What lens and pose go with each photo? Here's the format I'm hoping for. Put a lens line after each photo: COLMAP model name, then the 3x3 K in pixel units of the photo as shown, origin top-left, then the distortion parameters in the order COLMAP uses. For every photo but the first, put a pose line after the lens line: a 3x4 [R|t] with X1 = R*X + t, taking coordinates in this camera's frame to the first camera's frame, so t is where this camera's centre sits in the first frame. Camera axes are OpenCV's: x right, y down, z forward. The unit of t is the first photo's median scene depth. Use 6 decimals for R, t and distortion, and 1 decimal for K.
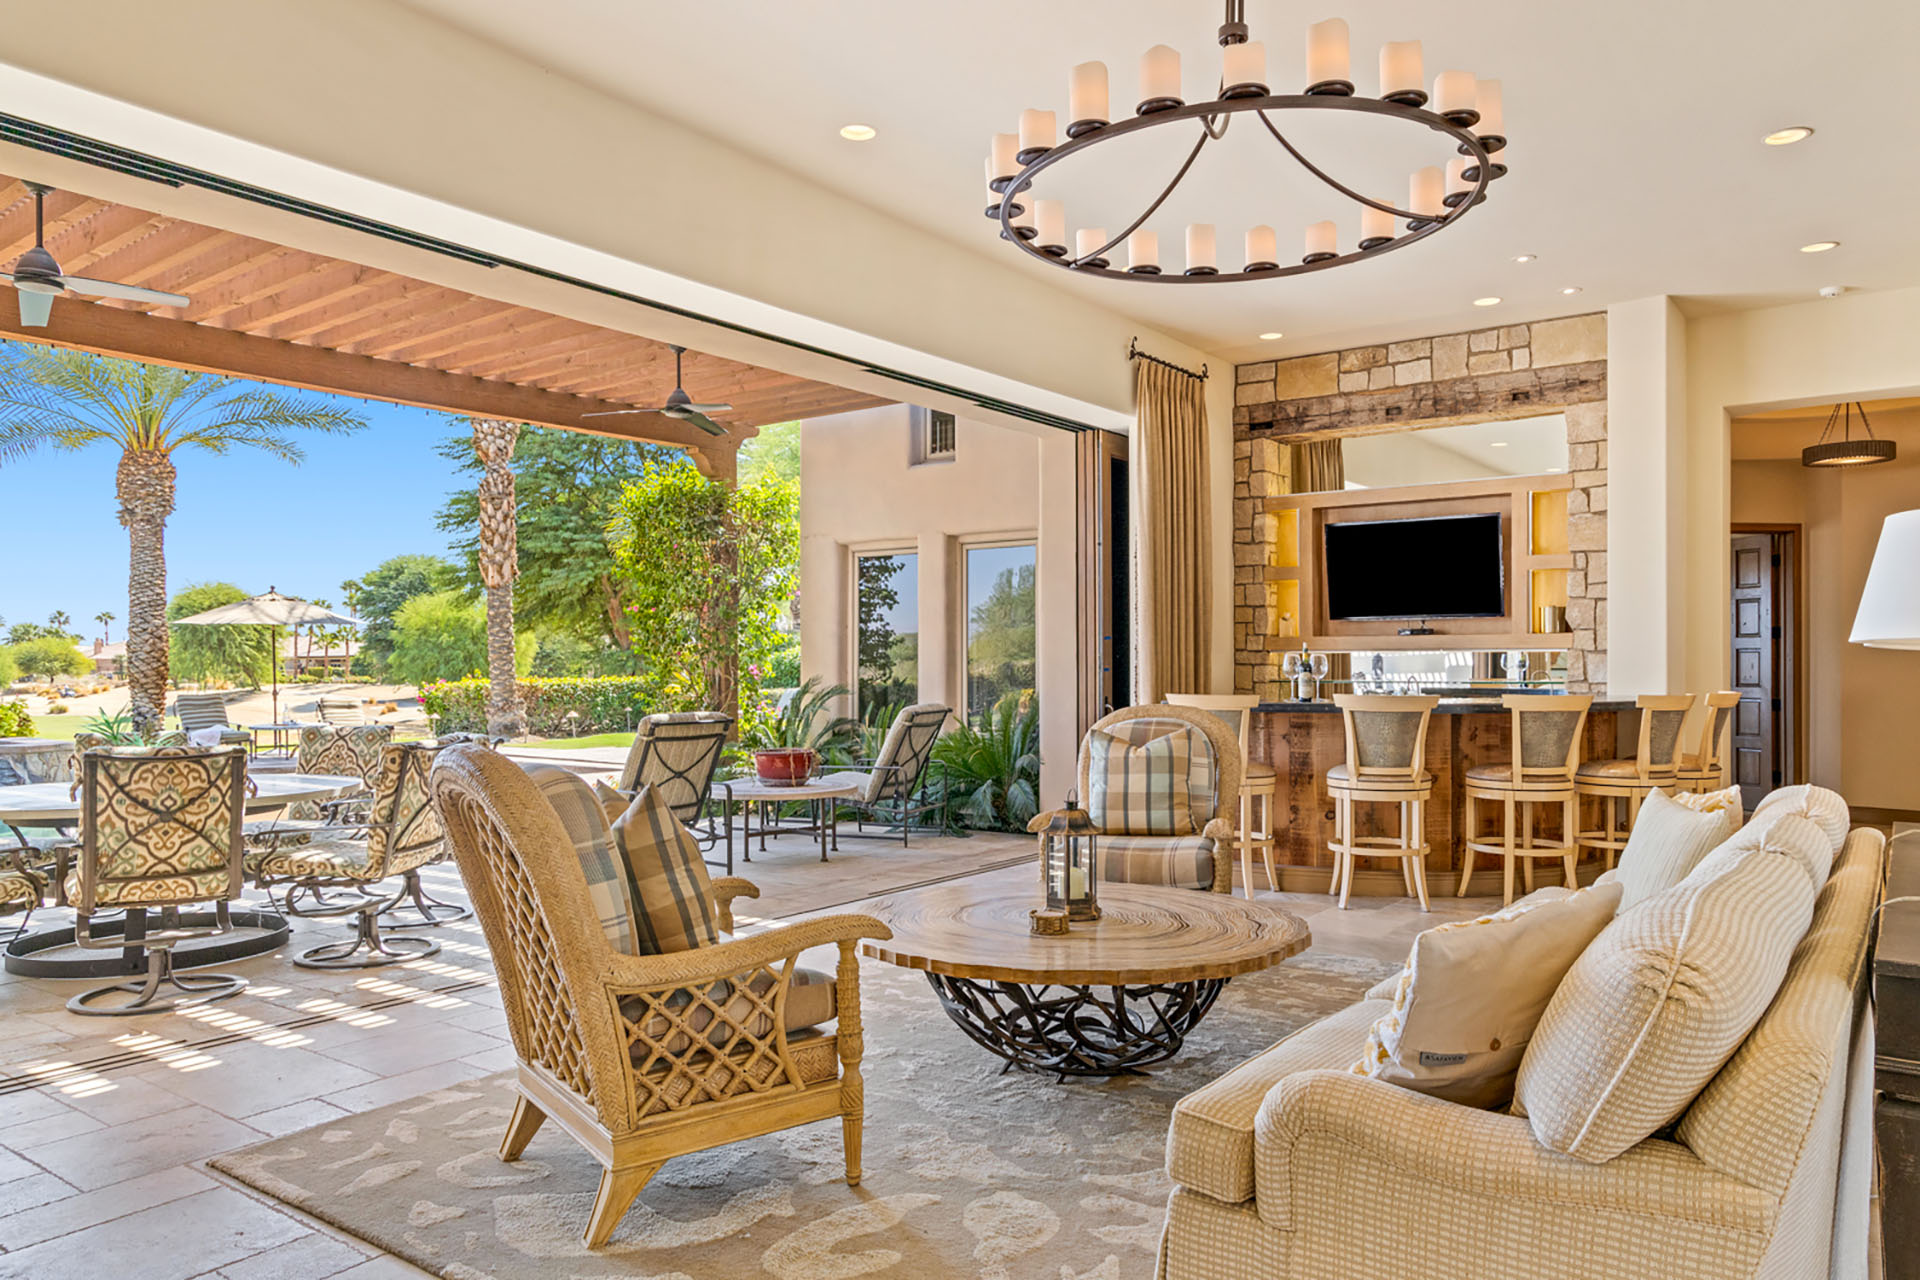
lens RADIAL K [[1299.6, 0, 960.5], [0, 1299.6, 652.4], [0, 0, 1]] dist [0.014246, 0.006216]
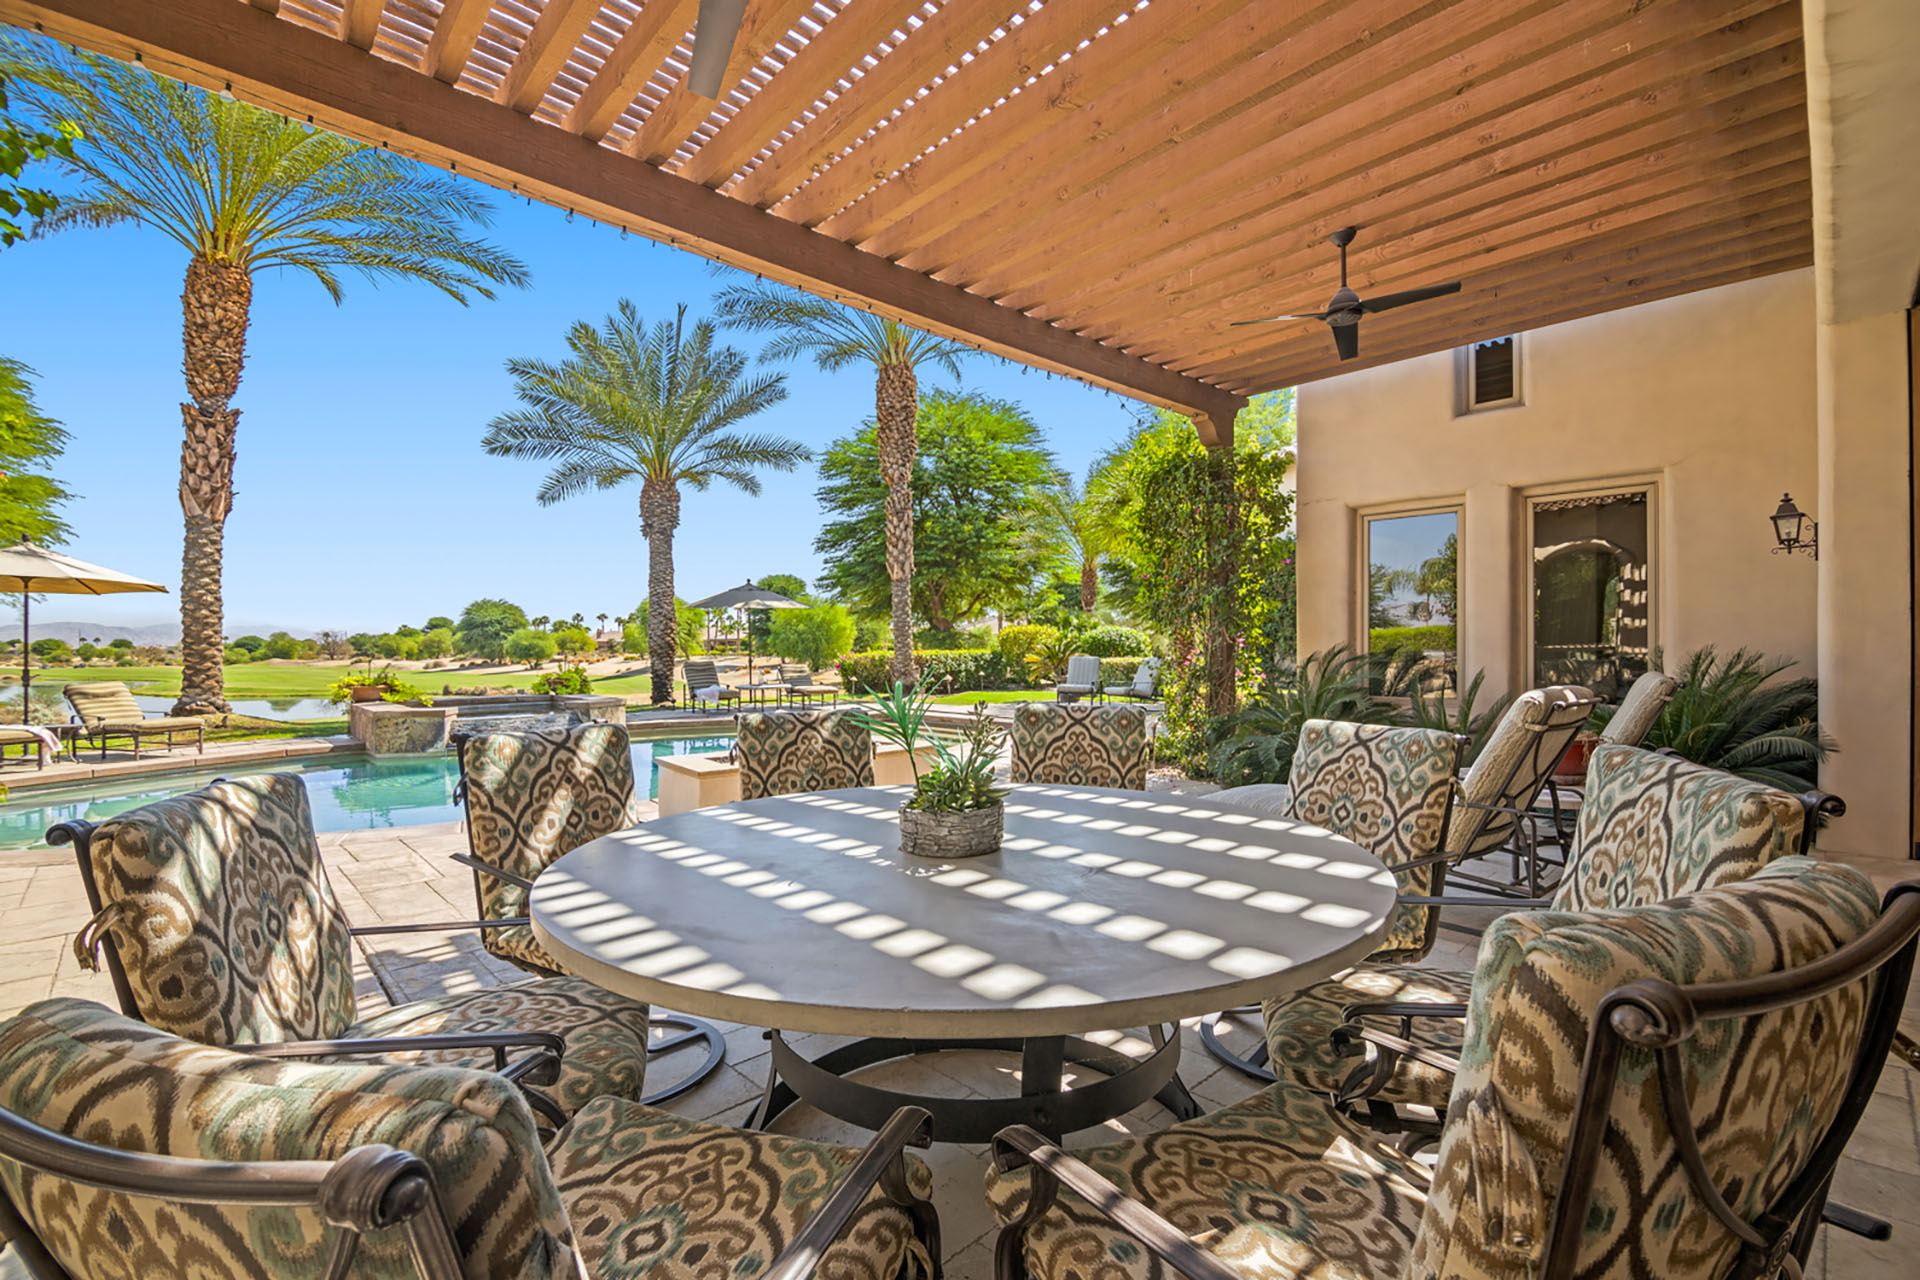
lens RADIAL K [[831.0, 0, 953.6], [0, 831.0, 642.1], [0, 0, 1]] dist [0.016619, -0.000043]
pose [[0.984181, -0.002856, -0.177143, -0.156609], [0.004059, 0.999971, 0.006428, 0.006821], [0.177119, -0.007045, 0.984164, 0.188053]]
